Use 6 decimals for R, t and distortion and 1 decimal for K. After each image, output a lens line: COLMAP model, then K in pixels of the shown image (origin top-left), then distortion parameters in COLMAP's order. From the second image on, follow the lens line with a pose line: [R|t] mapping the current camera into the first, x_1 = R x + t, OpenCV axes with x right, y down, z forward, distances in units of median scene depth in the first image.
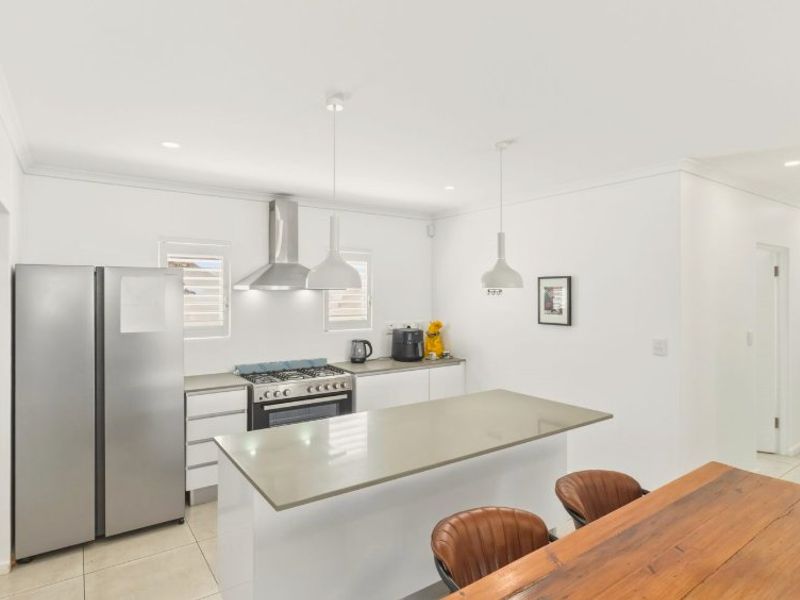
lens RADIAL K [[465.0, 0, 389.8], [0, 465.0, 287.5], [0, 0, 1]] dist [-0.001727, 0.000275]
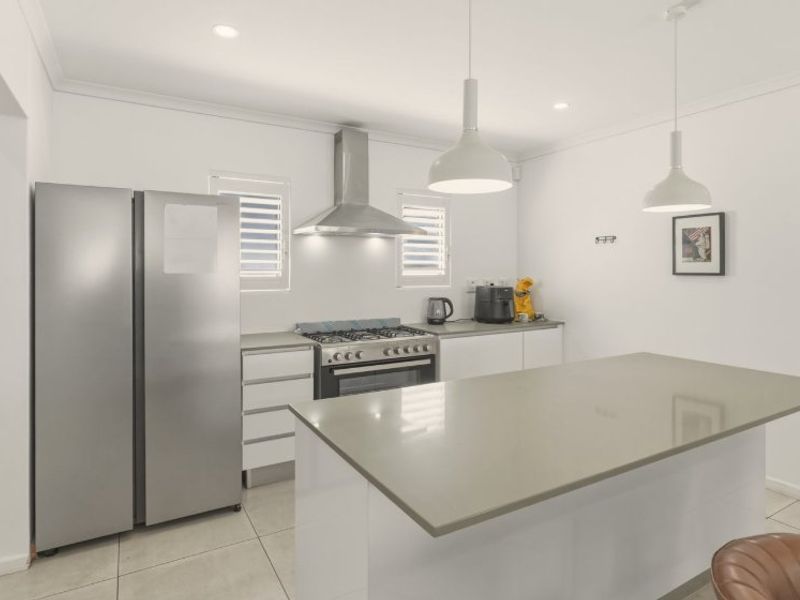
lens RADIAL K [[460.4, 0, 401.3], [0, 460.4, 273.6], [0, 0, 1]] dist [-0.003575, -0.000990]
pose [[0.998440, 0.008445, -0.055197, -0.100994], [-0.007505, 0.999824, 0.017217, 0.064639], [0.055333, -0.016775, 0.998327, 0.183710]]
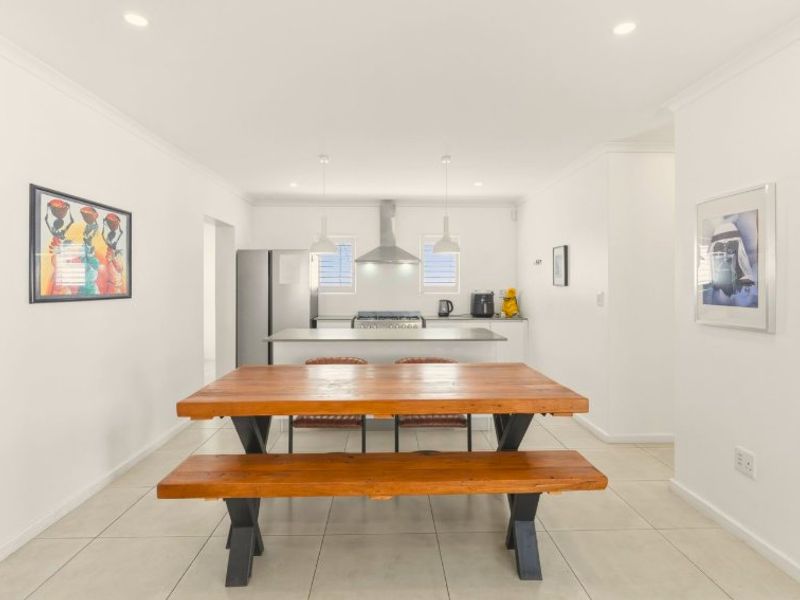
lens RADIAL K [[465.0, 0, 389.8], [0, 465.0, 287.5], [0, 0, 1]] dist [-0.001727, 0.000275]
pose [[0.834985, 0.006142, -0.550238, 0.645087], [0.005330, 0.999801, 0.019249, 0.058047], [0.550247, -0.019005, 0.834786, -0.261857]]
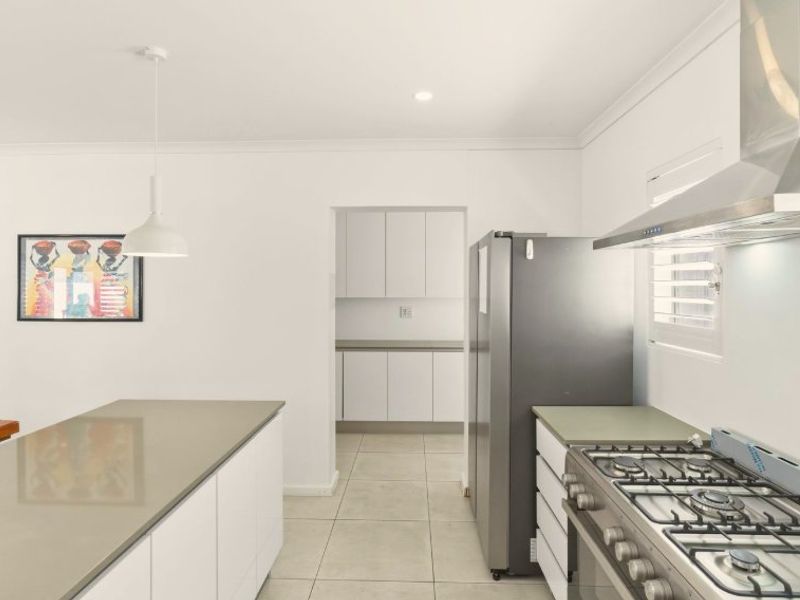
lens RADIAL K [[465.0, 0, 389.8], [0, 465.0, 287.5], [0, 0, 1]] dist [-0.001727, 0.000275]
pose [[-0.588245, 0.000298, -0.808683, 0.194235], [0.012377, 0.999886, -0.008635, 0.042507], [0.808588, -0.015088, -0.588182, 1.046010]]
